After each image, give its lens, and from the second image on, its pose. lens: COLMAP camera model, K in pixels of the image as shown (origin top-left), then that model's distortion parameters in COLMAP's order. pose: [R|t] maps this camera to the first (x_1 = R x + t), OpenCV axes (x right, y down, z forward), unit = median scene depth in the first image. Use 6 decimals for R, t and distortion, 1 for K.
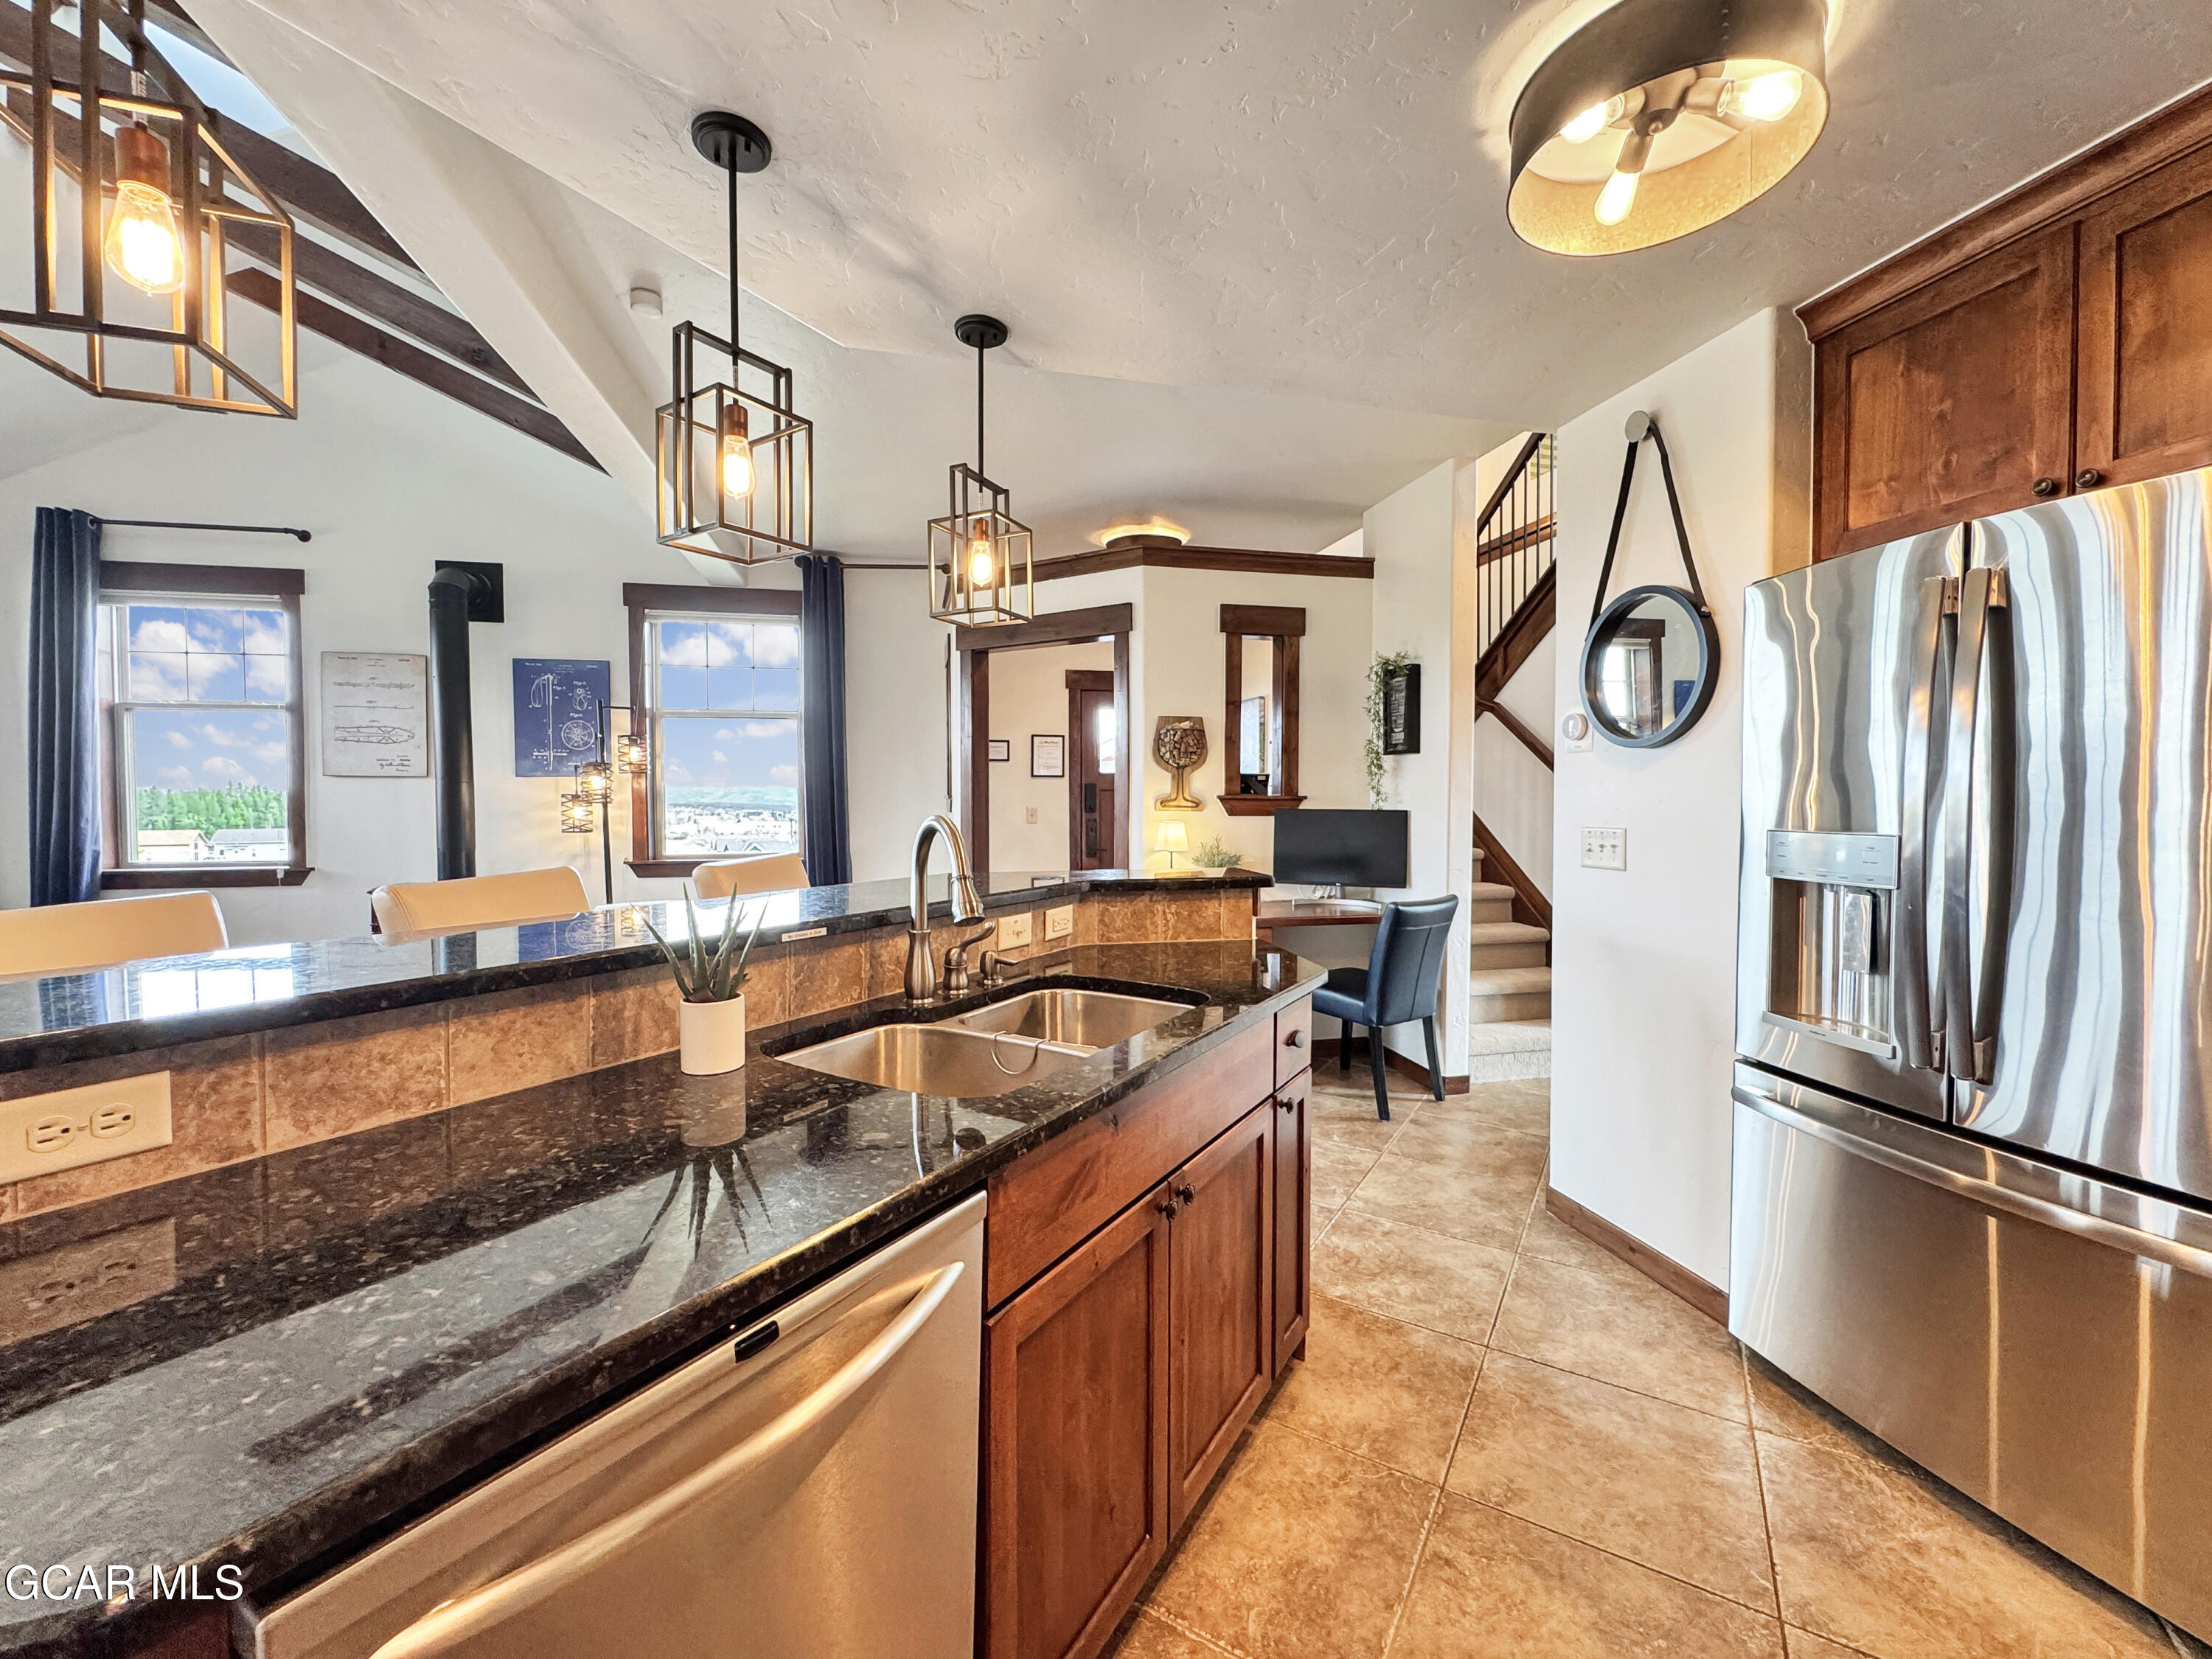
lens RADIAL K [[895.0, 0, 1111.6], [0, 895.0, 823.6], [0, 0, 1]] dist [-0.002428, -0.000114]
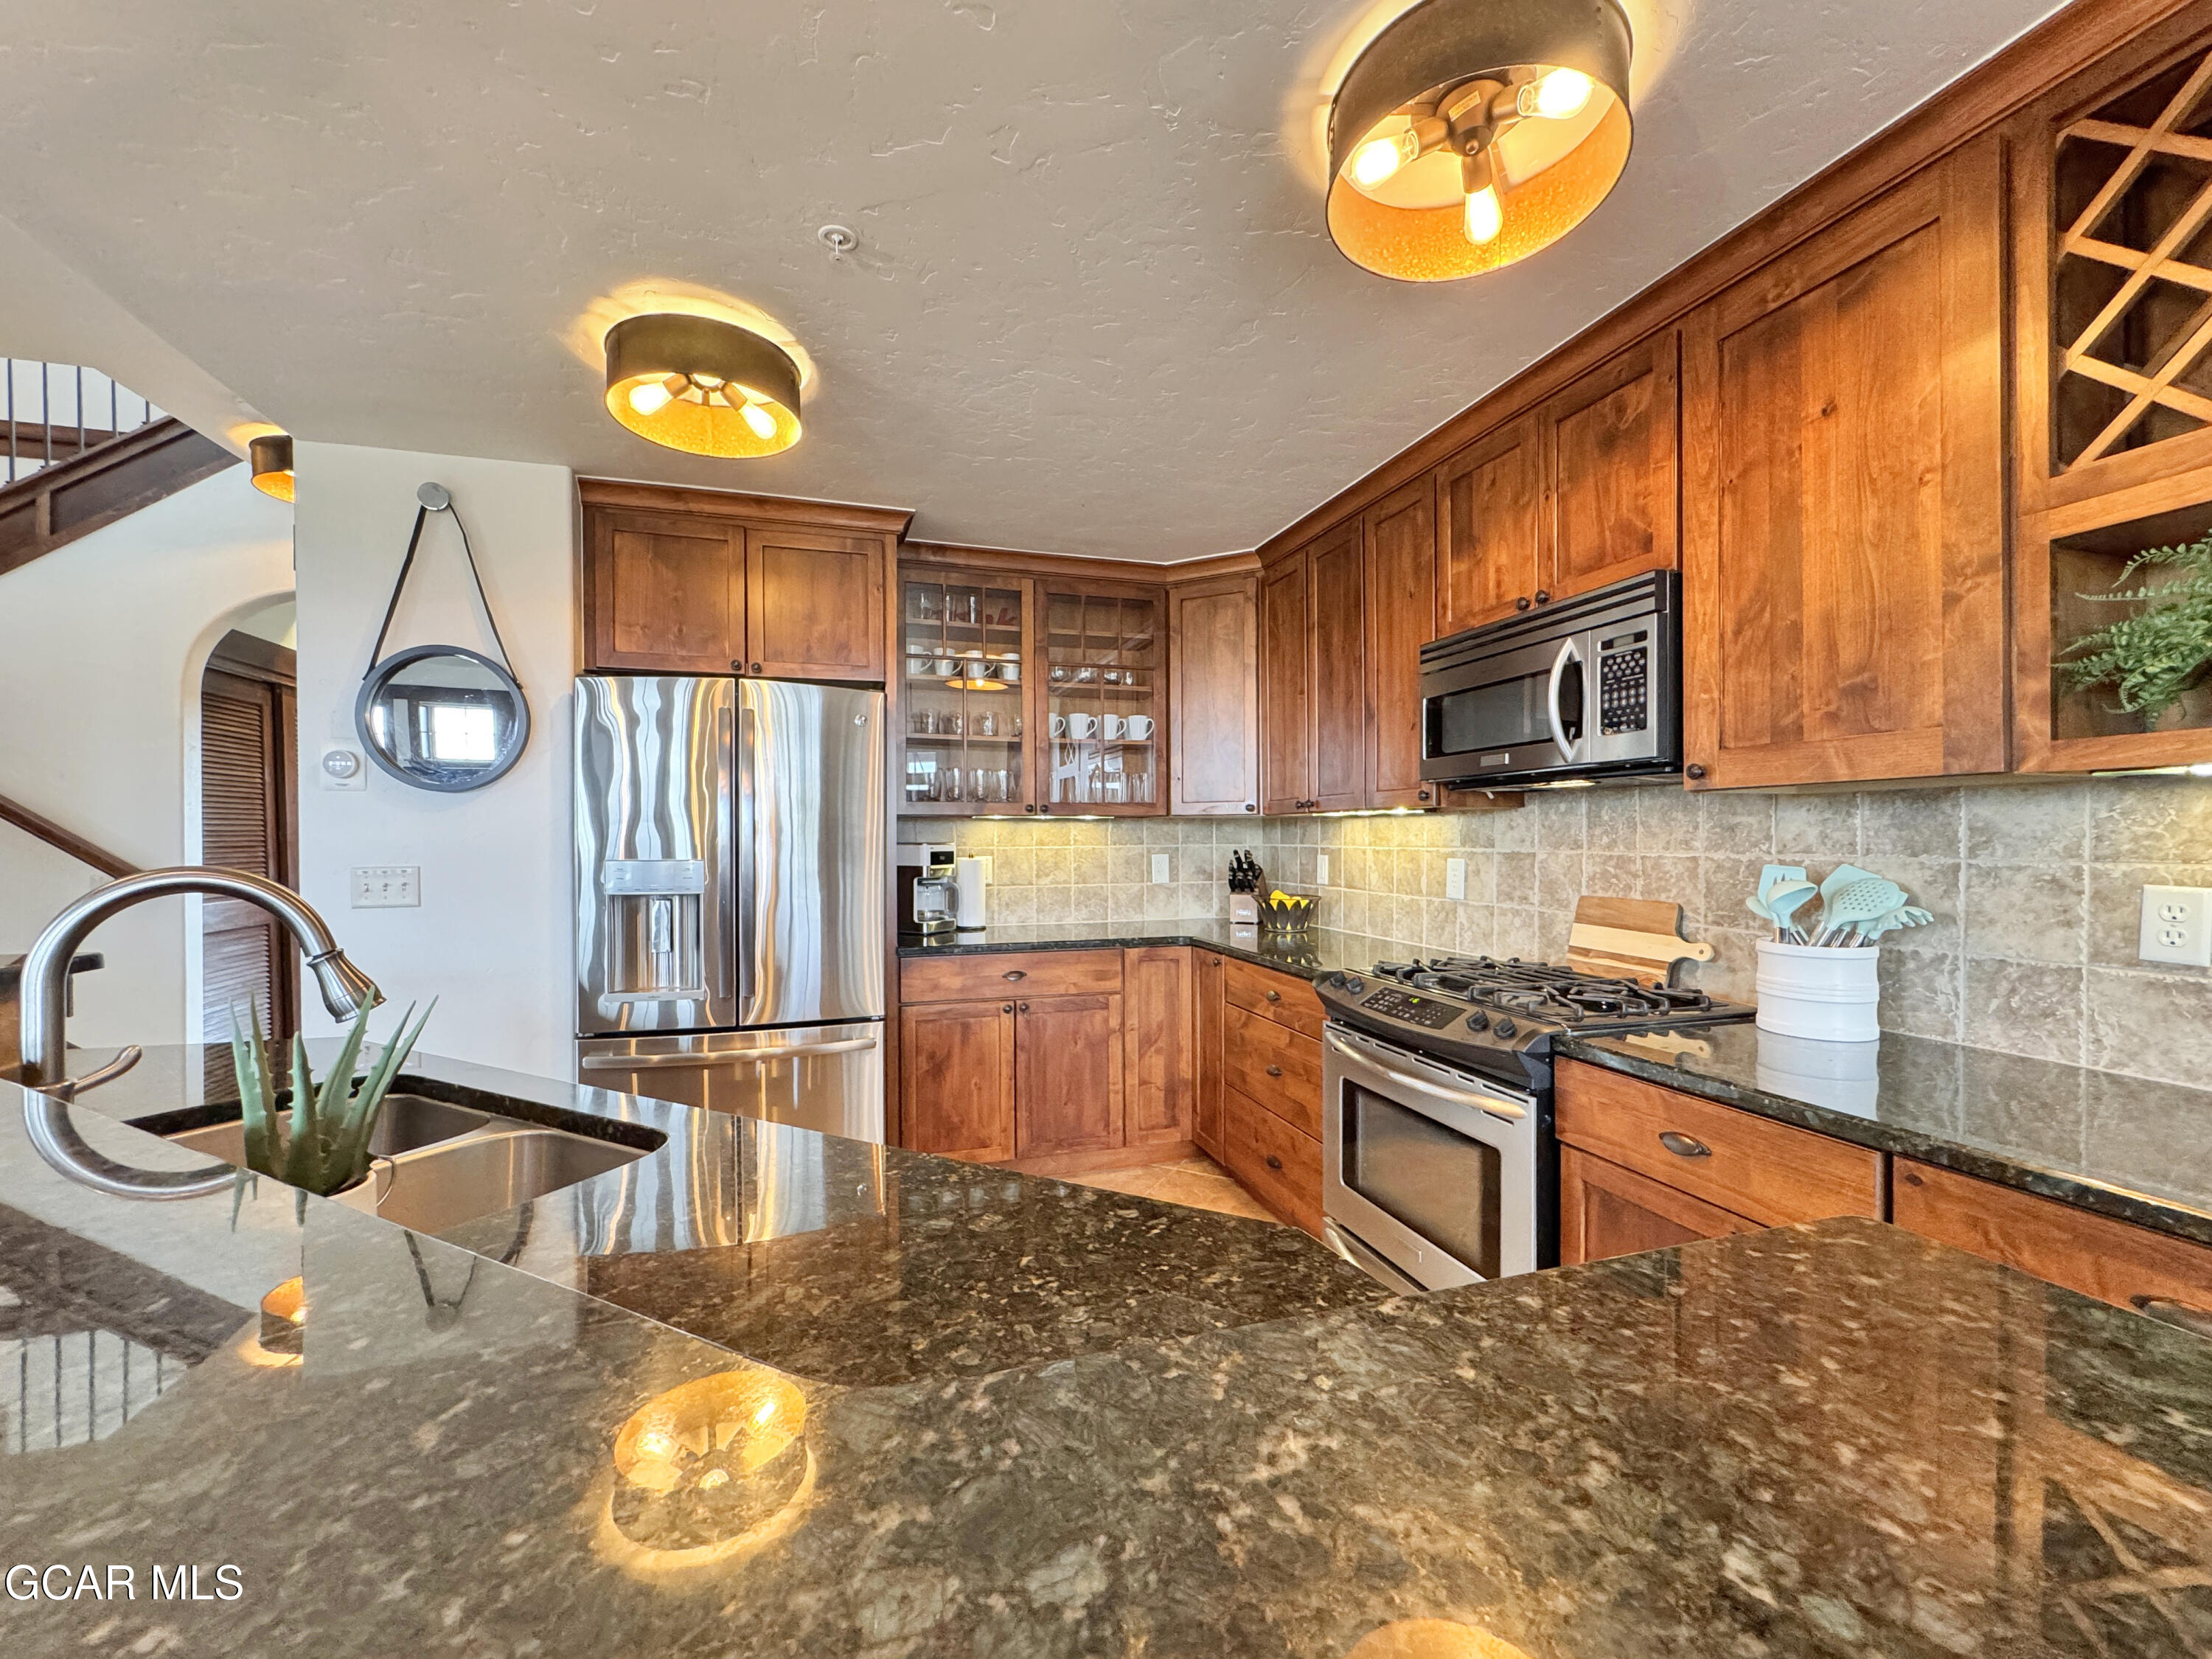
lens RADIAL K [[888.6, 0, 1105.9], [0, 888.6, 842.6], [0, 0, 1]] dist [-0.002485, -0.000090]
pose [[-0.075975, -0.003379, 0.997104, -0.315661], [0.031848, 0.999476, 0.005814, -0.001708], [-0.996601, 0.032198, -0.075827, 0.160407]]
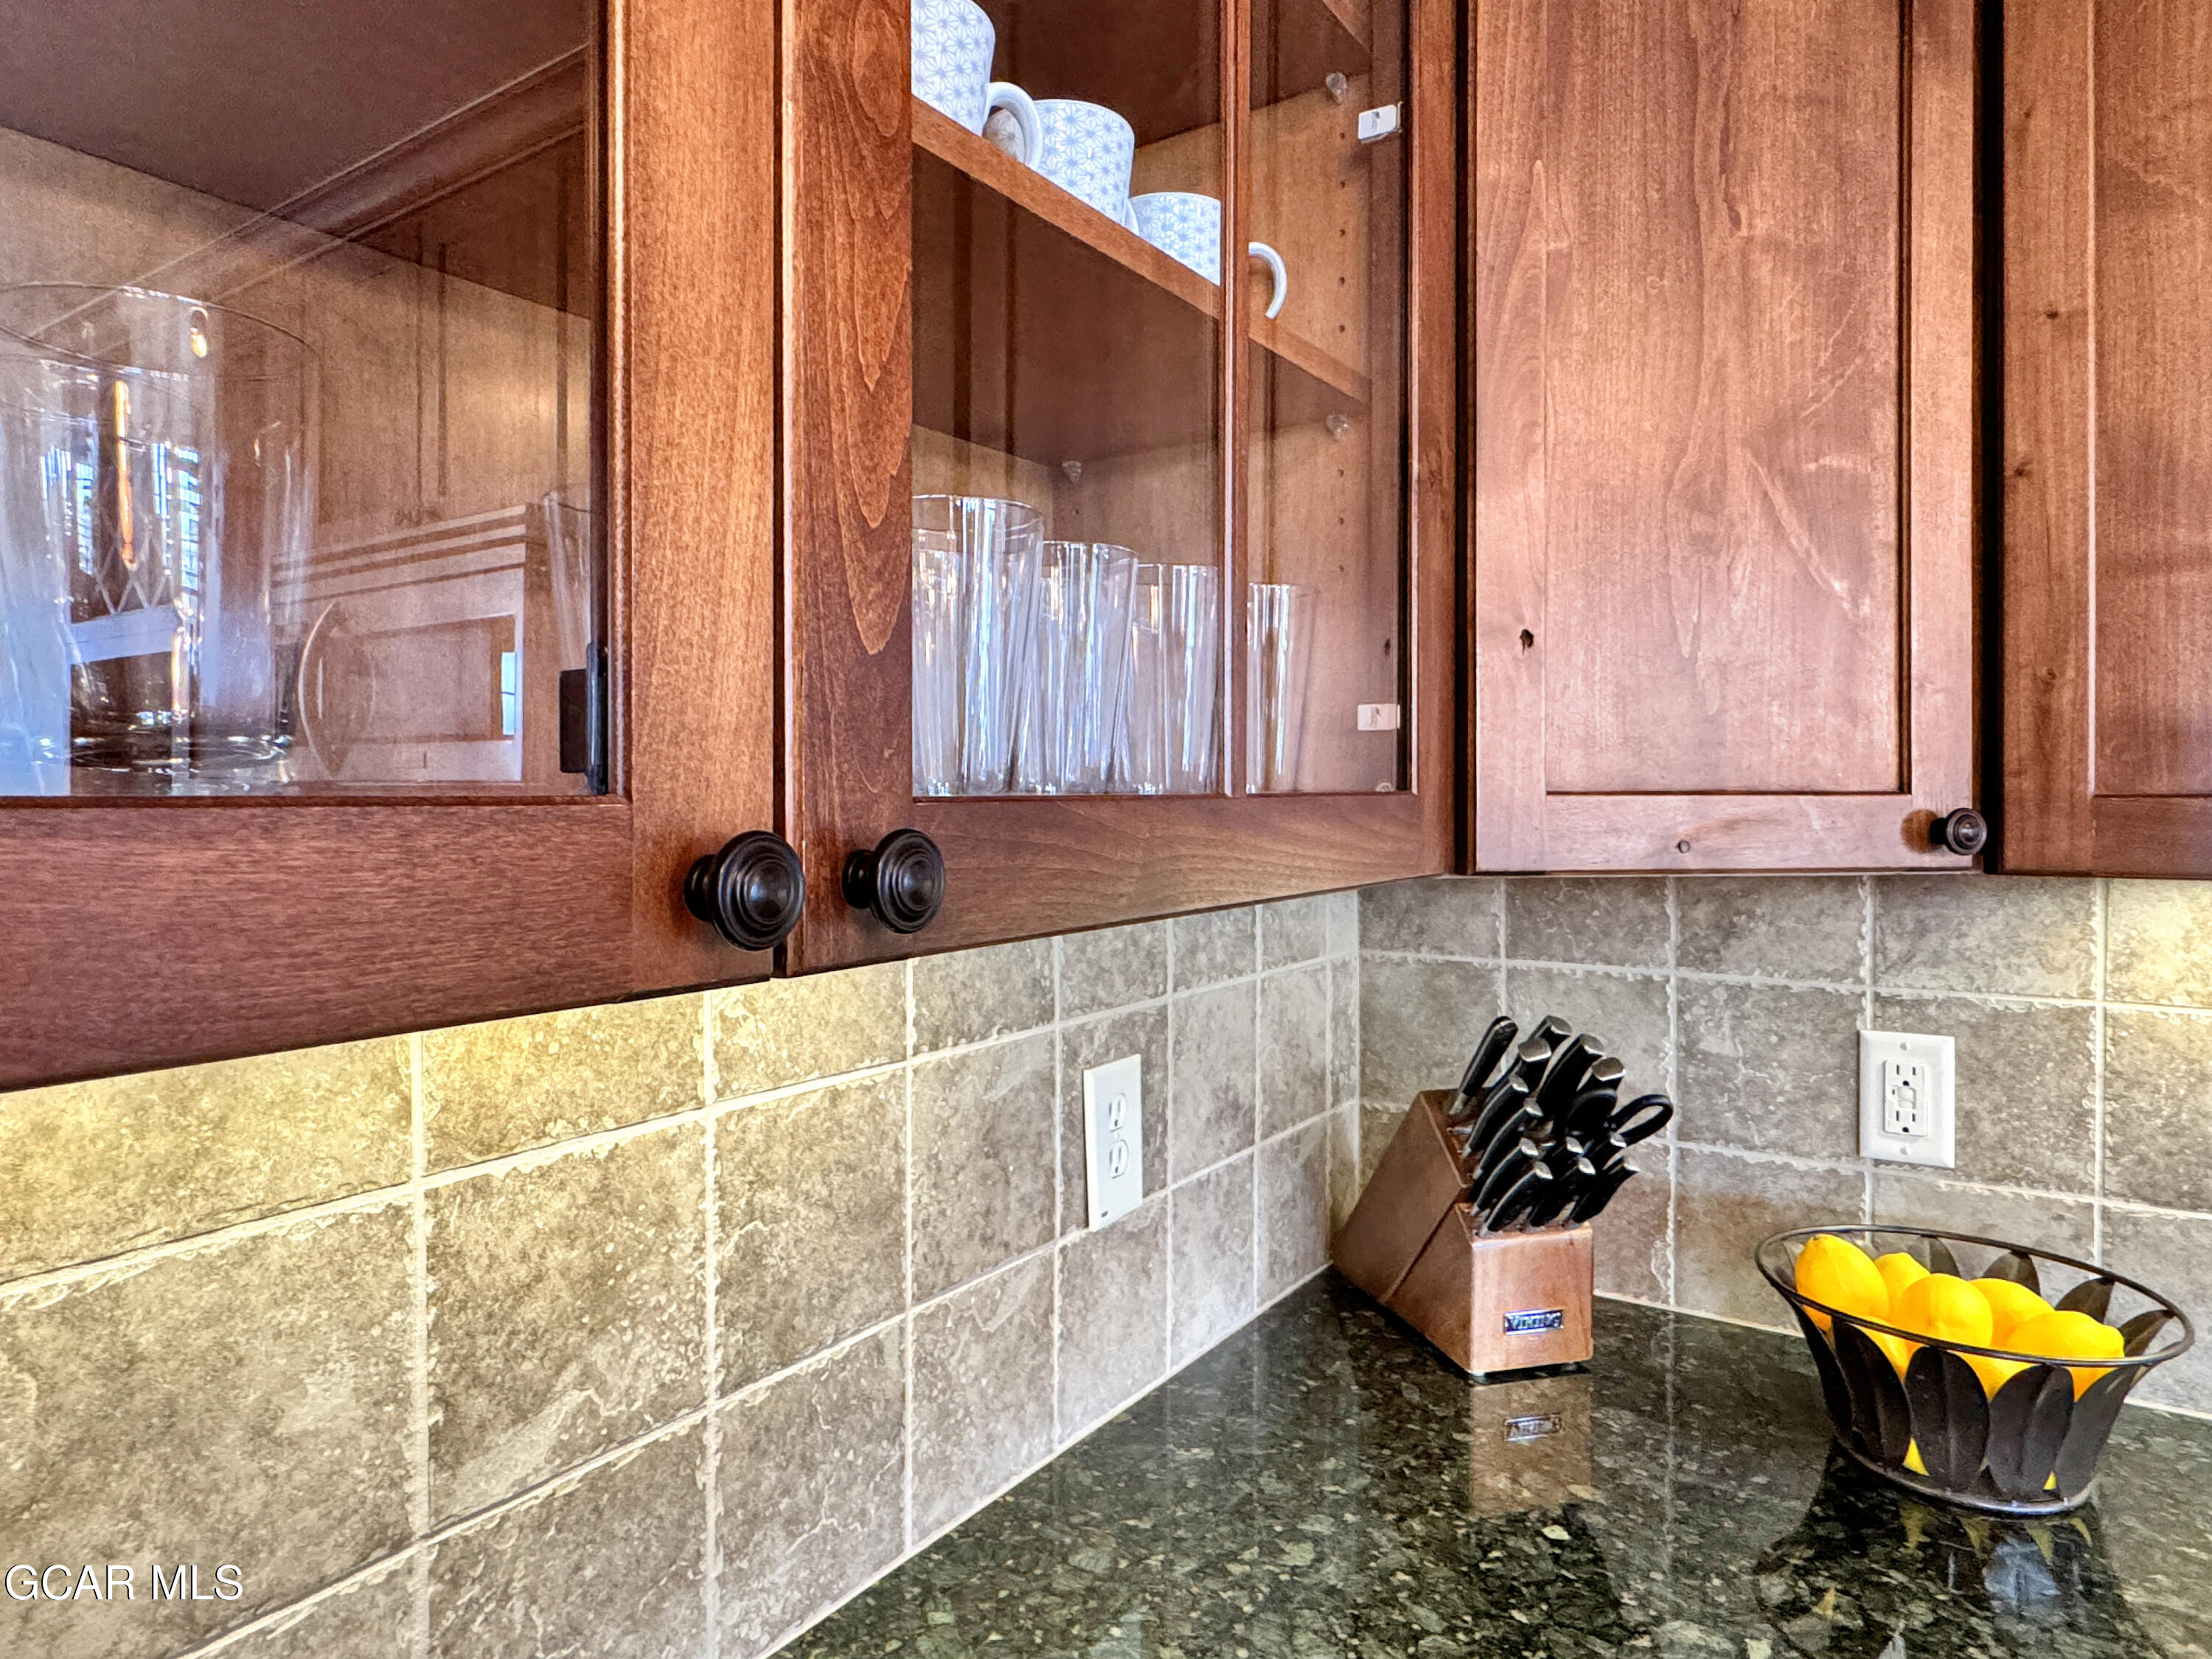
lens RADIAL K [[1365.1, 0, 1106.0], [0, 1365.1, 829.5], [0, 0, 1]] dist [0.003334, 0.000731]
pose [[-0.683493, -0.016132, 0.729779, 0.455852], [0.023456, 0.998754, 0.044046, -0.039319], [-0.729580, 0.047223, -0.682263, 0.211215]]
